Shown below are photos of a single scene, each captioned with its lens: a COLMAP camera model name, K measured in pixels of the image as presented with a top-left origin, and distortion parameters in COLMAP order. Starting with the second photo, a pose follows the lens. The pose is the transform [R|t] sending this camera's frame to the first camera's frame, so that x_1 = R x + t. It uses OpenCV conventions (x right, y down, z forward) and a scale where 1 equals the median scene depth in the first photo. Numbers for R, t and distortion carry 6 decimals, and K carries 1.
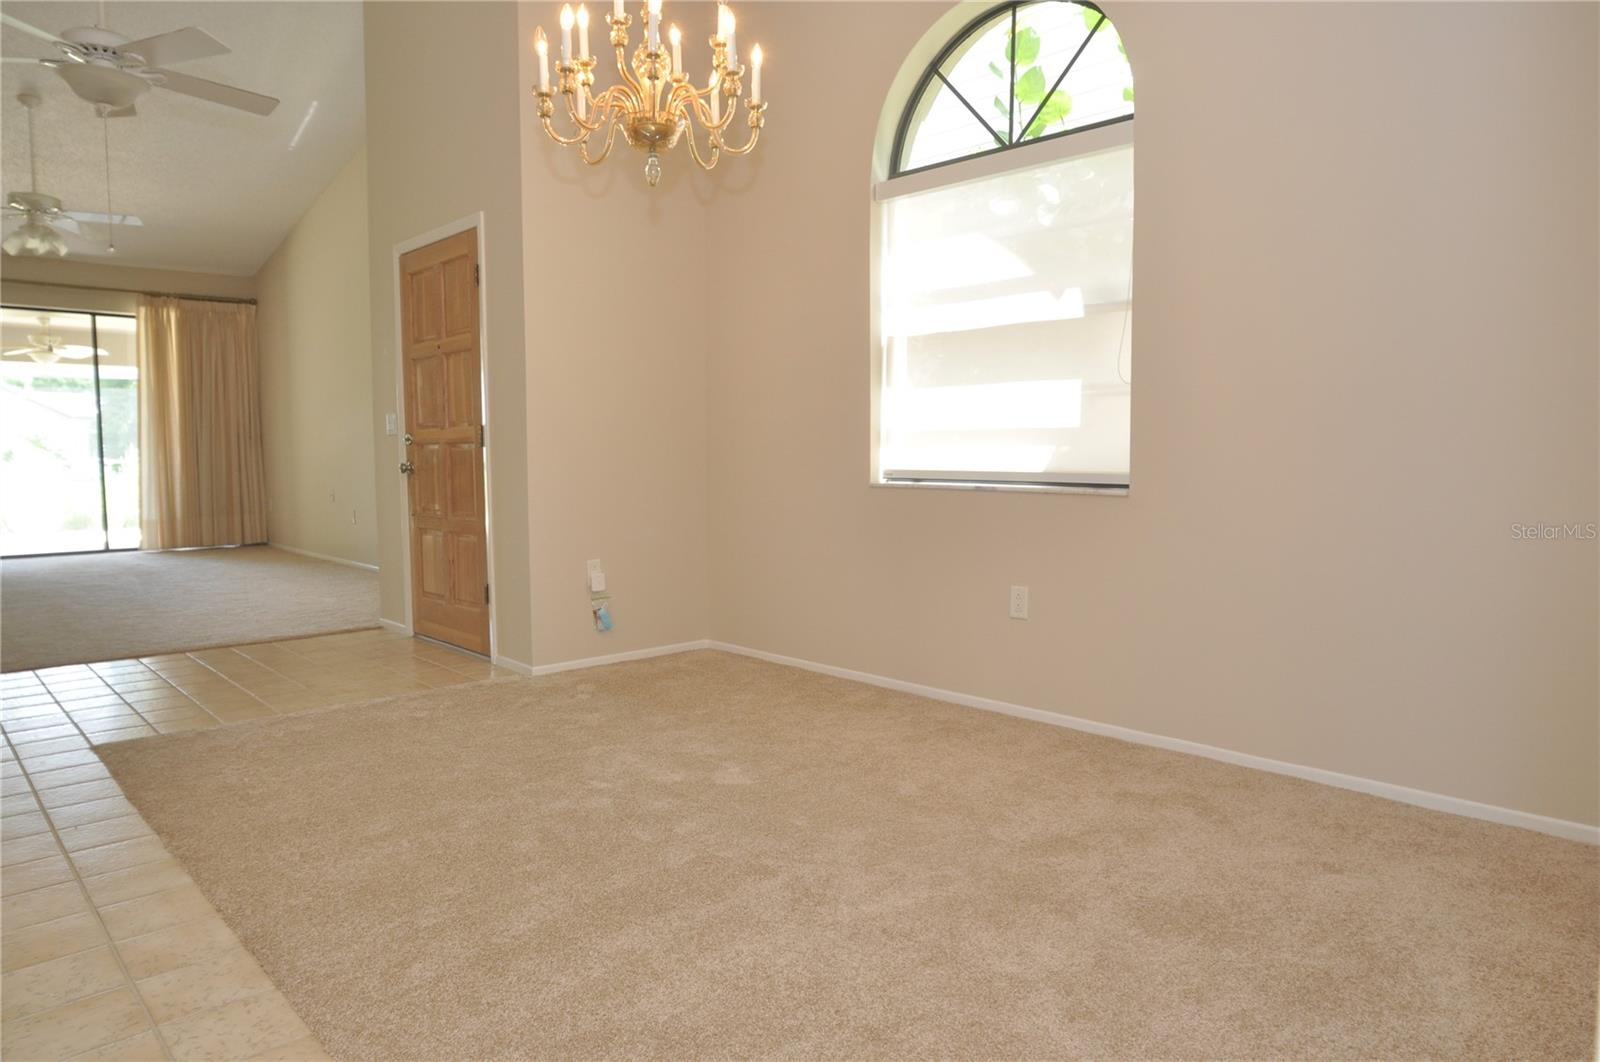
lens RADIAL K [[1015.5, 0, 800.0], [0, 1015.5, 531.0], [0, 0, 1]] dist [-0.002469, 0.003378]
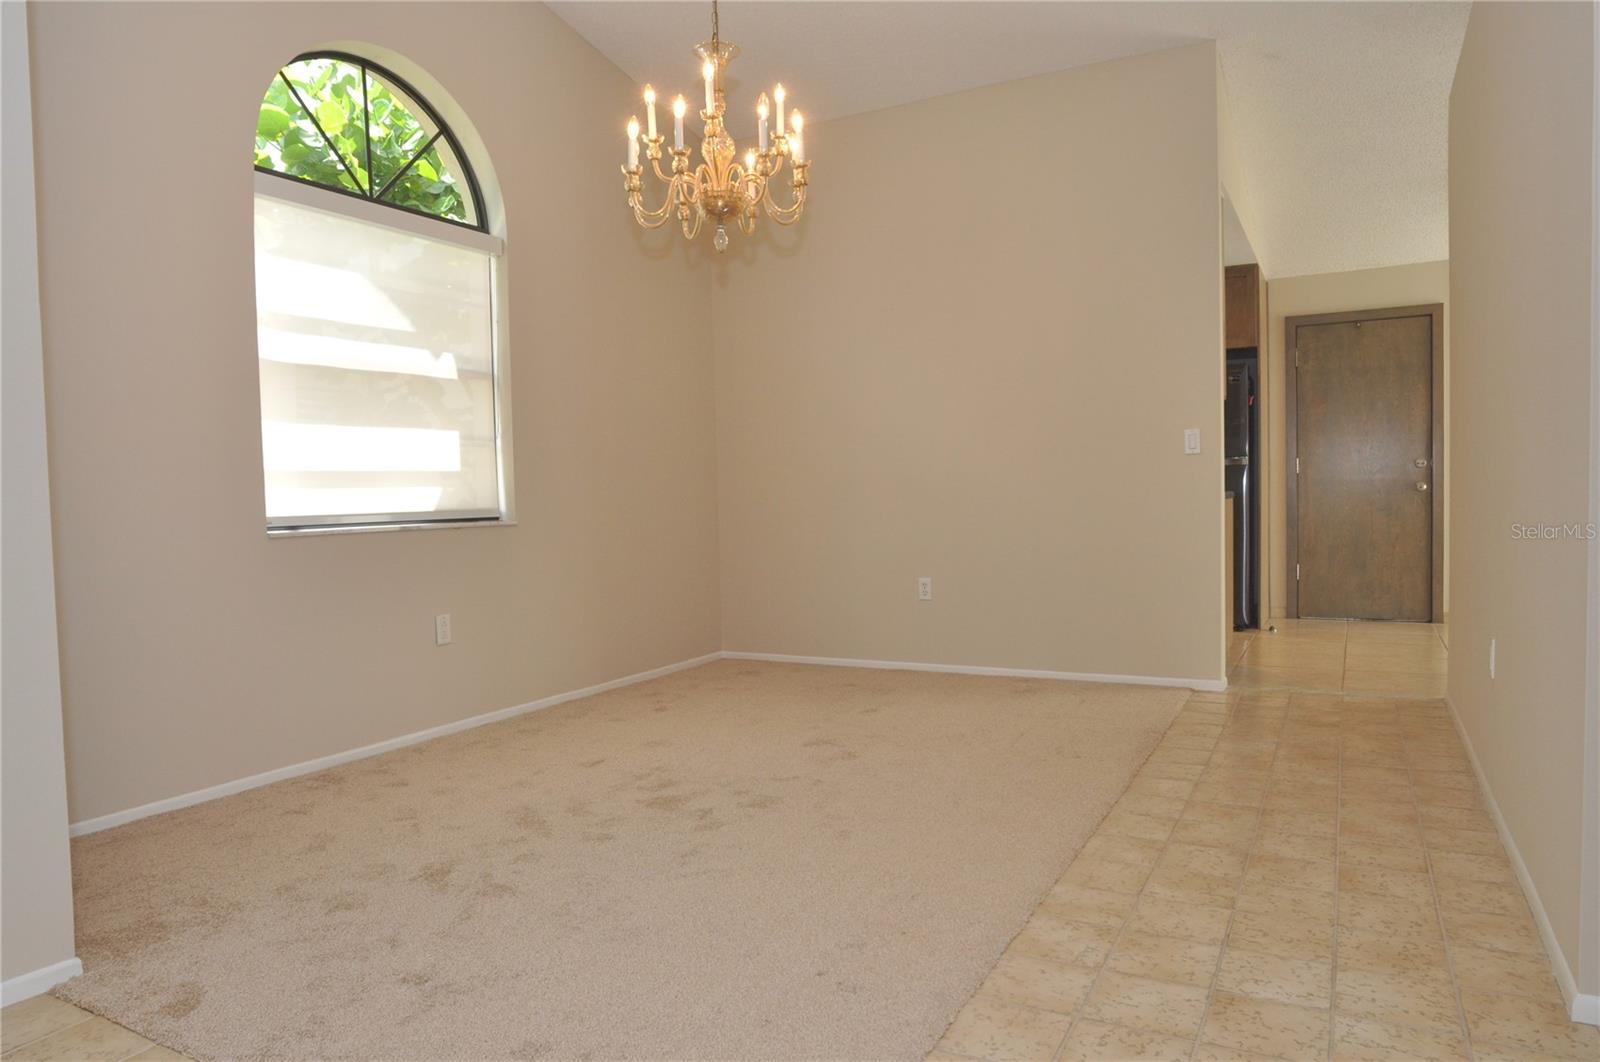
lens RADIAL K [[1015.5, 0, 800.0], [0, 1015.5, 531.0], [0, 0, 1]] dist [-0.002469, 0.003378]
pose [[-0.317733, -0.030007, 0.947705, -0.967038], [0.100731, 0.992775, 0.065206, -0.069723], [-0.942814, 0.116182, -0.312415, 0.994186]]
